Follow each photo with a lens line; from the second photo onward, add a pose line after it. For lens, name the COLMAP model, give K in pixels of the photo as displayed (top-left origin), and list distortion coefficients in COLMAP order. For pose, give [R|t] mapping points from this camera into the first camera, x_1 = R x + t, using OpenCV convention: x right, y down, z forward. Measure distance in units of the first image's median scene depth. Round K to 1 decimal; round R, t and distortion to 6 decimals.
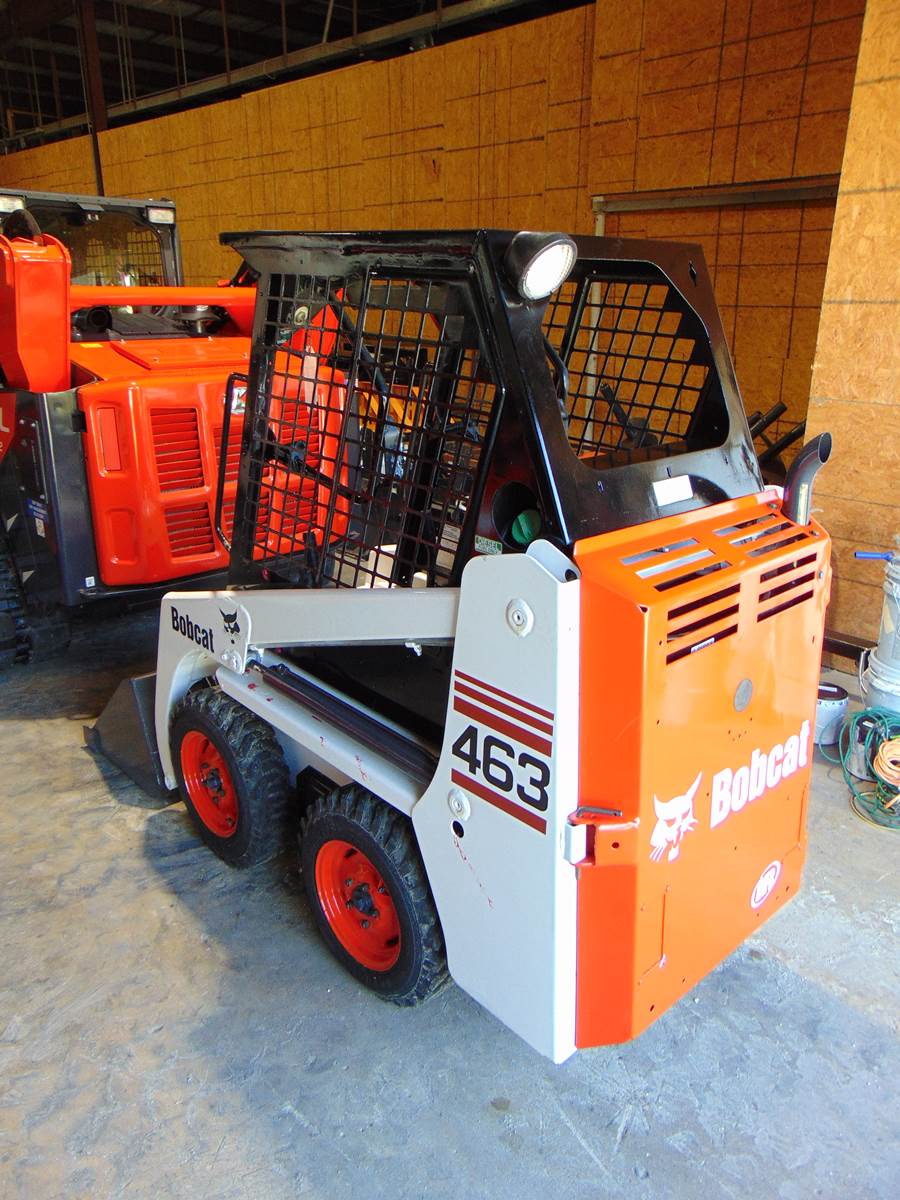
lens RADIAL K [[891.3, 0, 442.5], [0, 891.3, 606.9], [0, 0, 1]] dist [-0.011292, 0.043257]
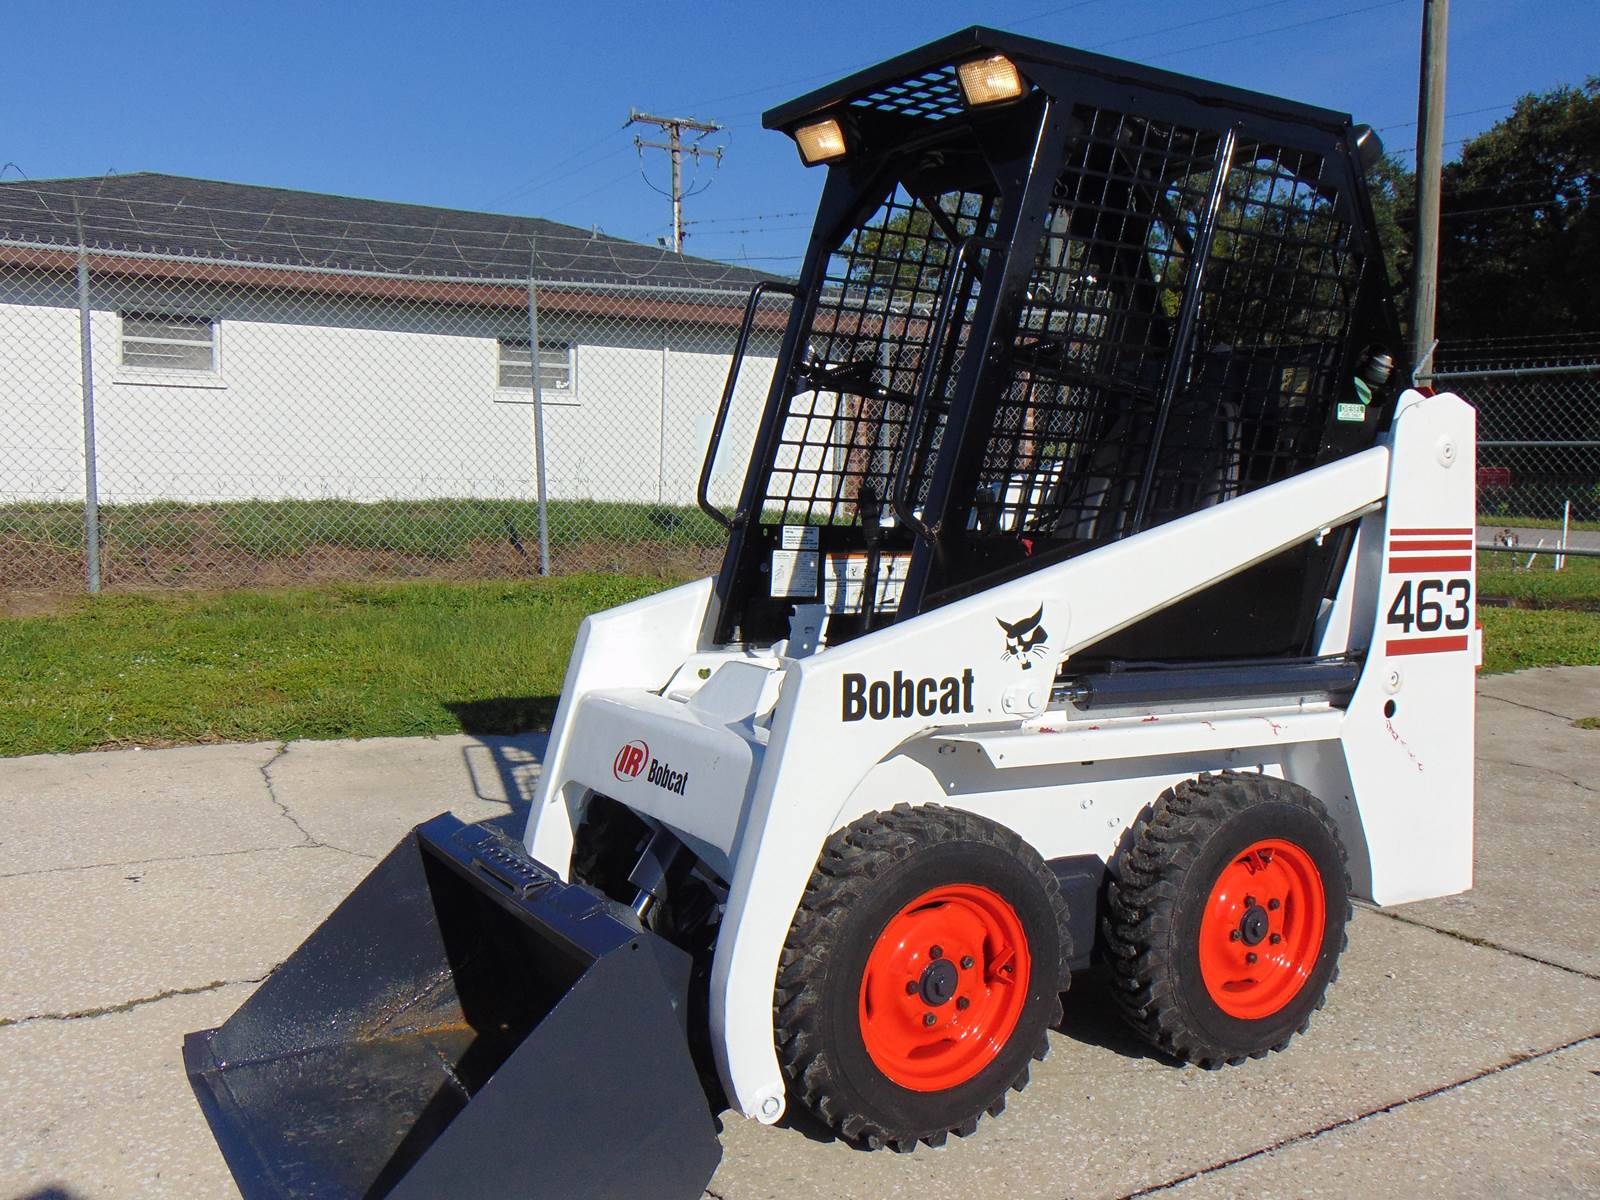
lens RADIAL K [[1480.2, 0, 798.2], [0, 1480.2, 614.0], [0, 0, 1]] dist [0.004396, 0.000000]
pose [[0.196001, -0.098384, 0.975656, -1.251903], [0.320919, 0.946600, 0.030984, -0.075503], [-0.926604, 0.307034, 0.217107, 0.919490]]
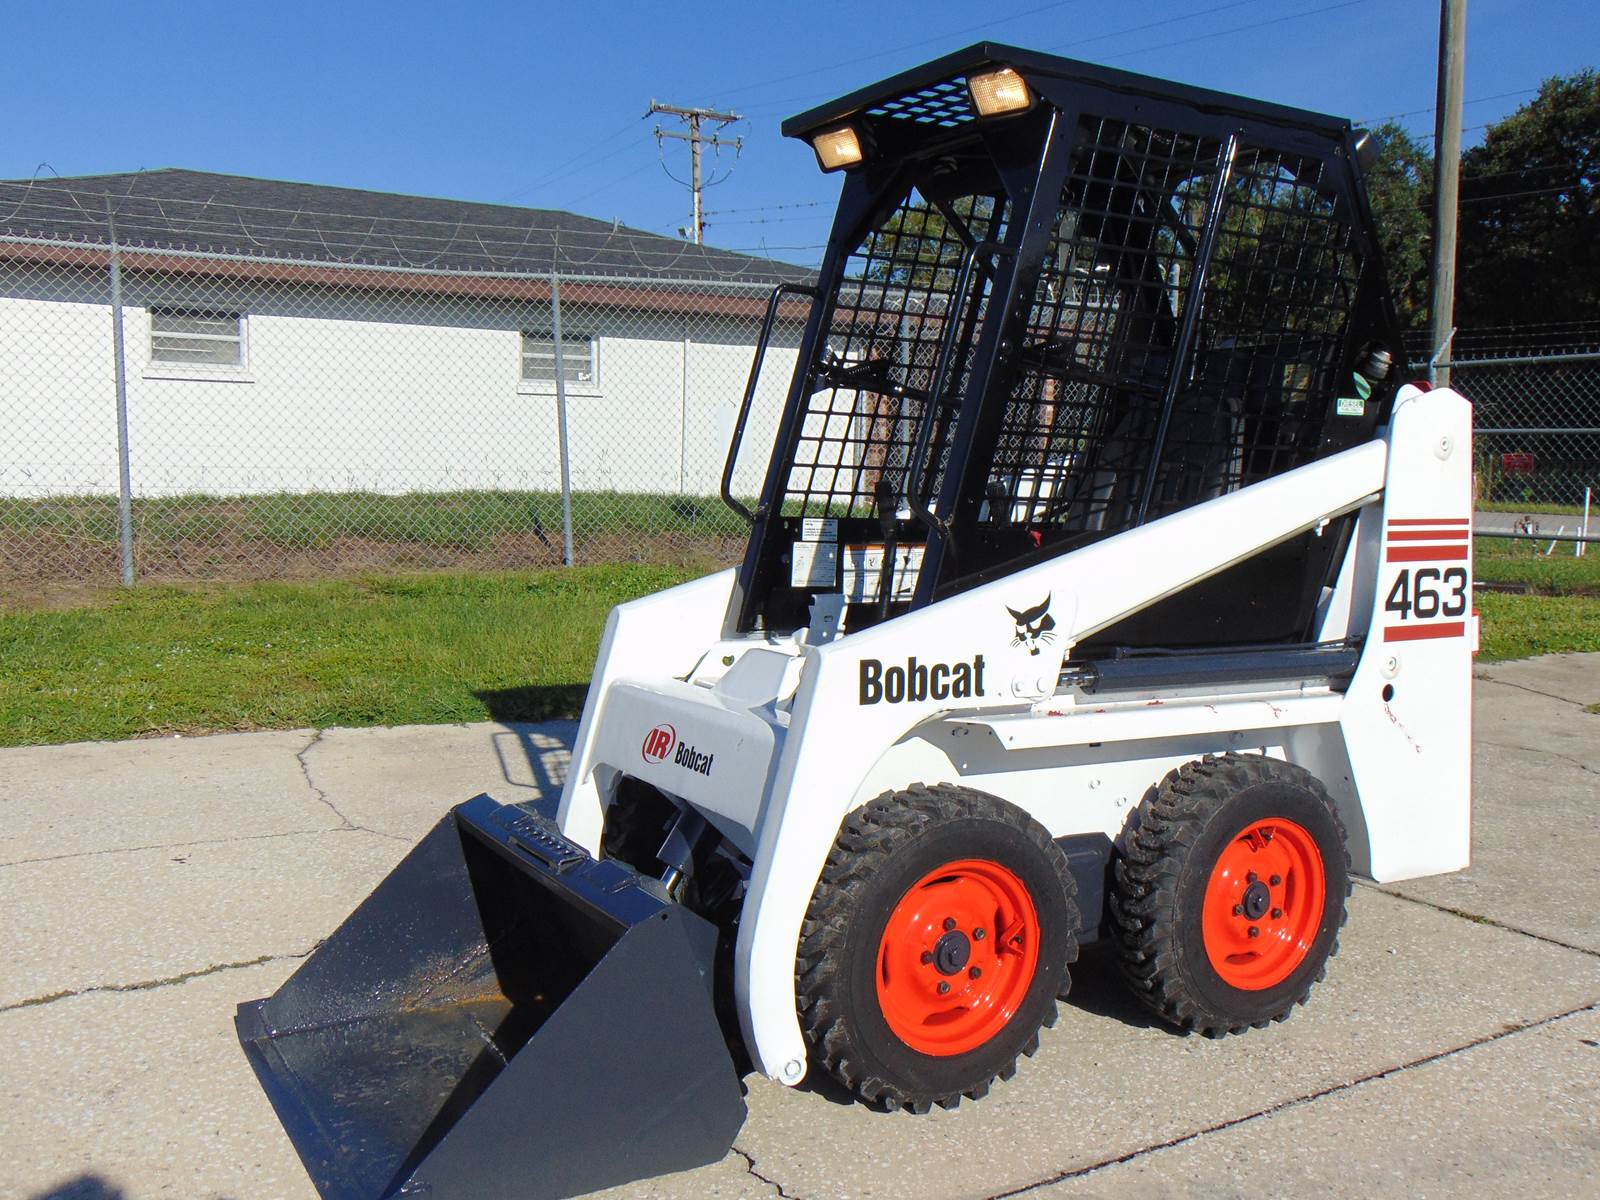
lens RADIAL K [[1480.2, 0, 800.1], [0, 1480.2, 614.9], [0, 0, 1]] dist [0.004396, 0.000000]
pose [[0.208520, -0.106697, 0.972181, -1.302421], [0.324454, 0.945285, 0.034154, -0.076679], [-0.922631, 0.308306, 0.231729, 0.906737]]
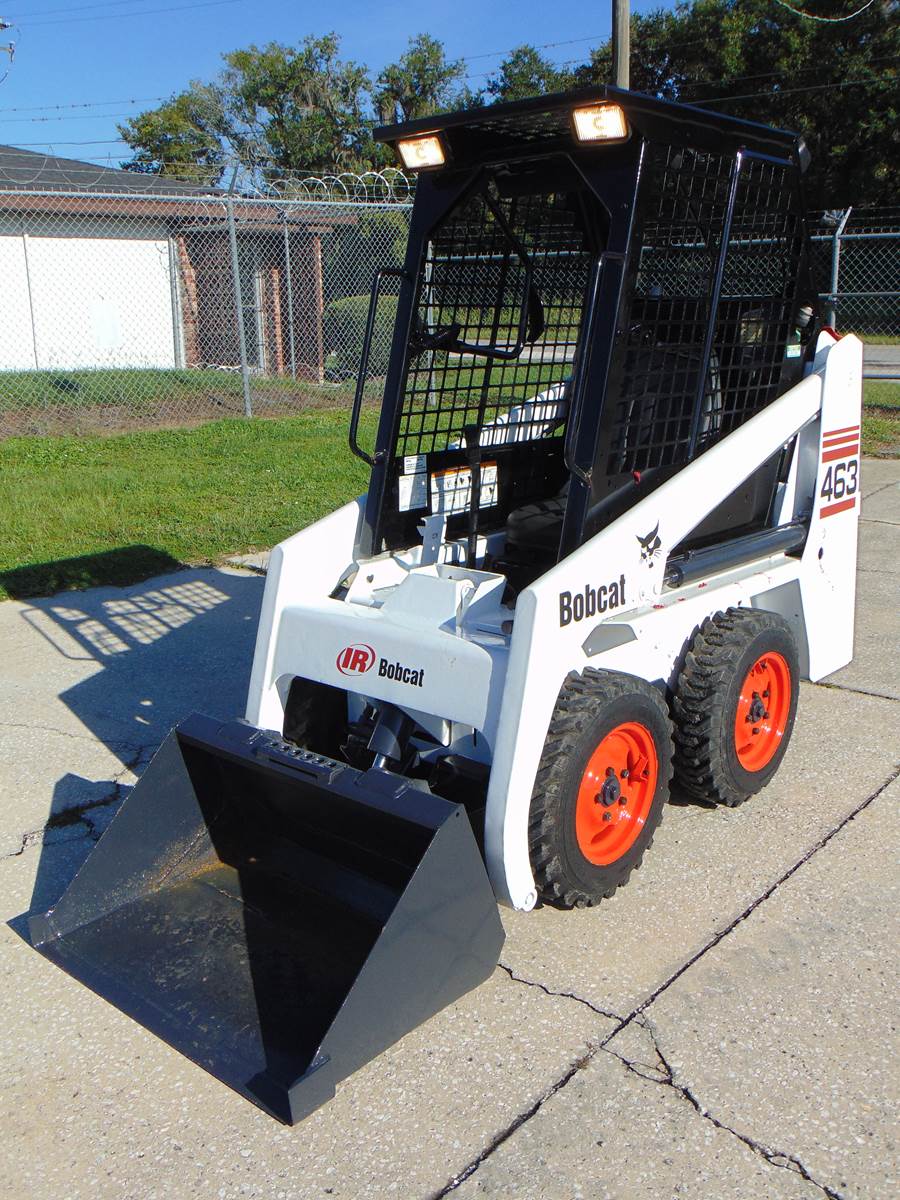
lens RADIAL K [[1110.2, 0, 437.1], [0, 1110.2, 600.9], [0, 0, 1]] dist [0.004396, 0.000000]
pose [[-0.095750, -0.259273, 0.961046, -1.254856], [0.362126, 0.890252, 0.276253, -0.300494], [-0.927198, 0.374471, 0.008648, 1.200411]]
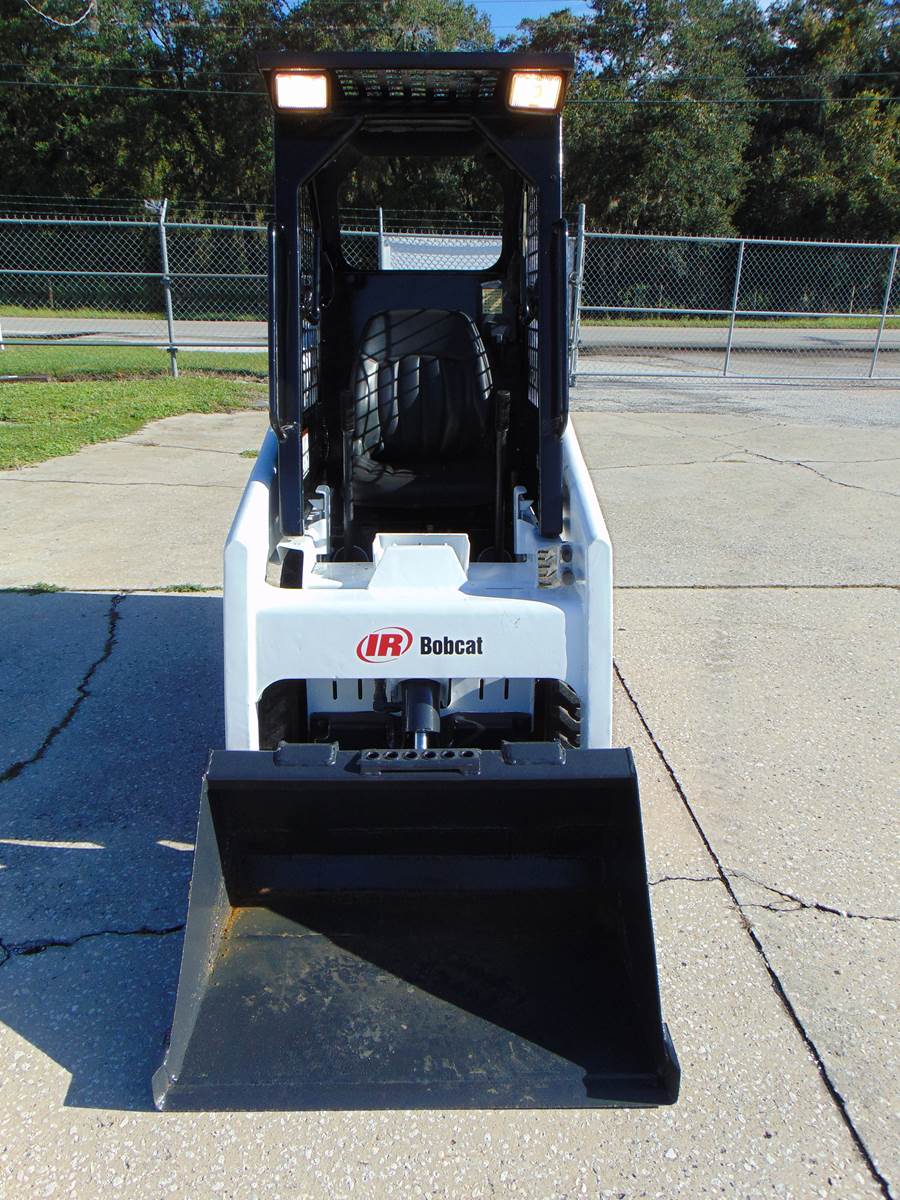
lens RADIAL K [[891.3, 0, 450.5], [0, 891.3, 602.9], [0, 0, 1]] dist [-0.011292, 0.043257]
pose [[-0.744916, -0.238993, 0.622883, -0.770306], [0.214571, 0.798207, 0.562872, -0.461523], [-0.631712, 0.552944, -0.543316, 1.693888]]
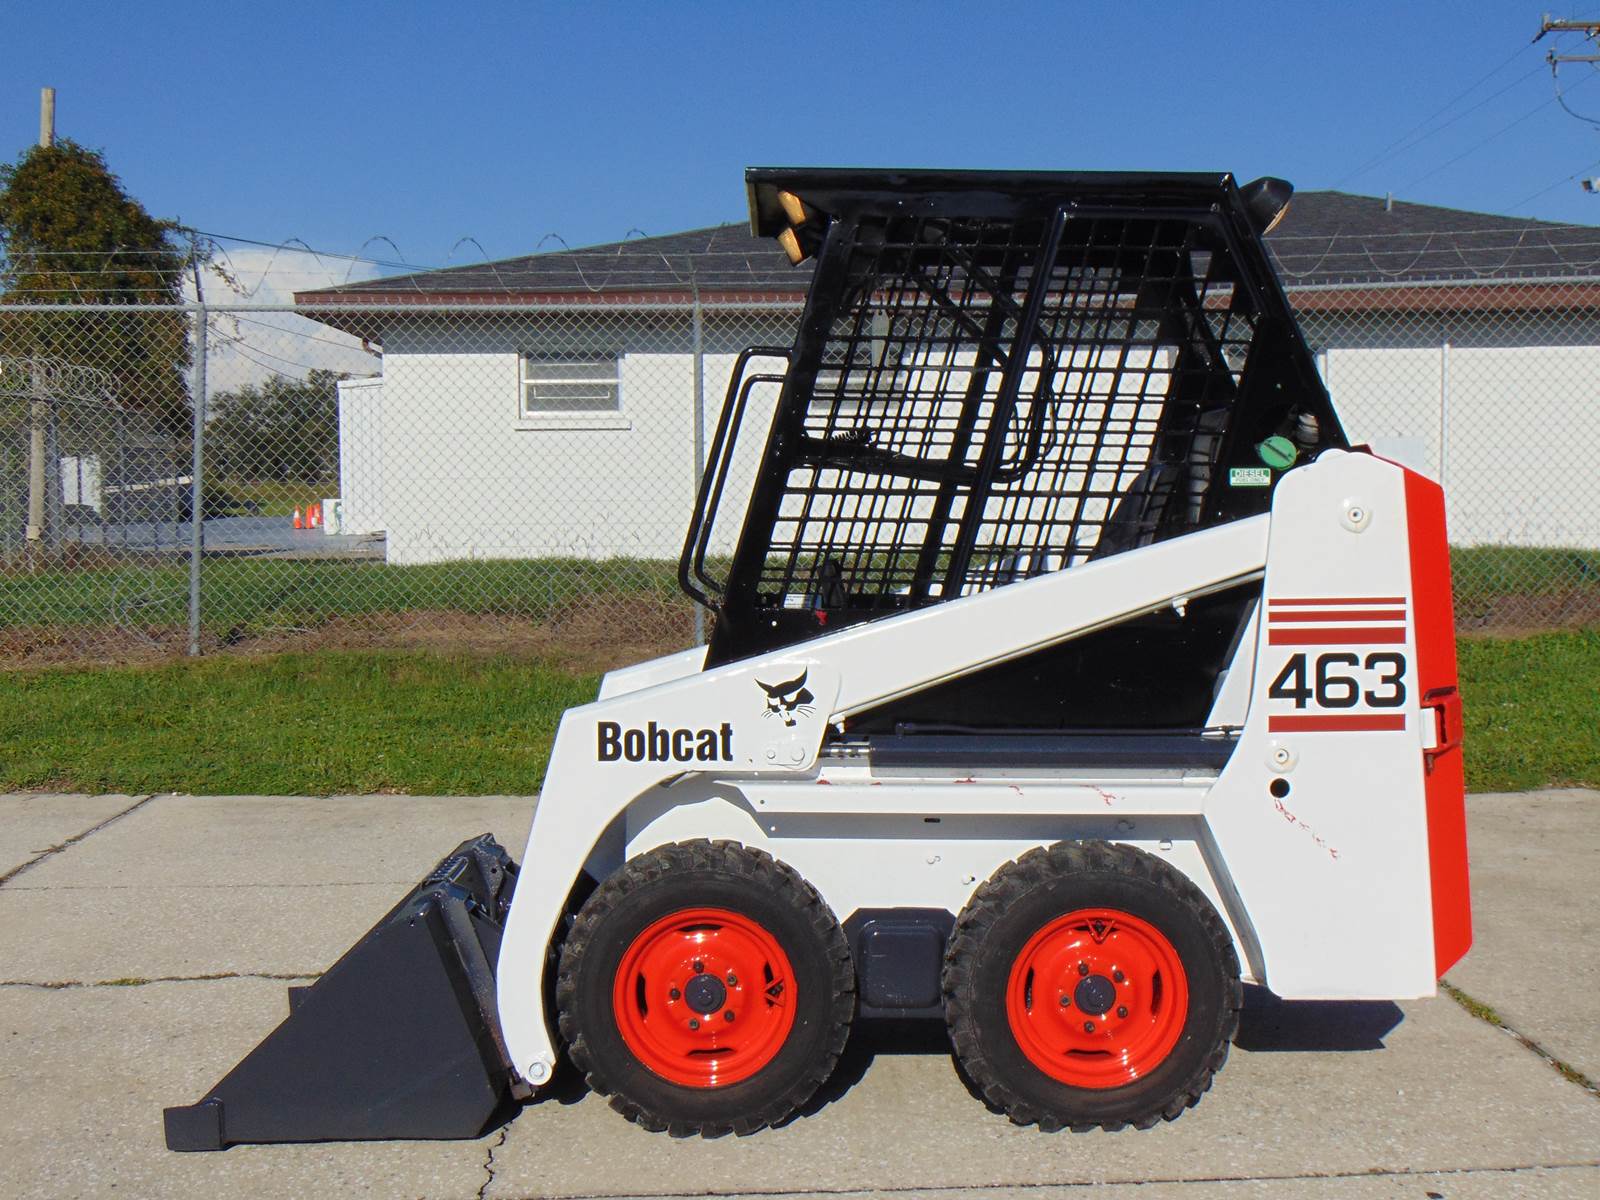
lens RADIAL K [[1884.5, 0, 803.0], [0, 1884.5, 603.1], [0, 0, 1]] dist [0.010193, 0.000000]
pose [[0.664936, -0.059371, 0.744537, -1.311232], [0.271787, 0.947729, -0.167155, 0.197922], [-0.695696, 0.313503, 0.646315, 0.027087]]
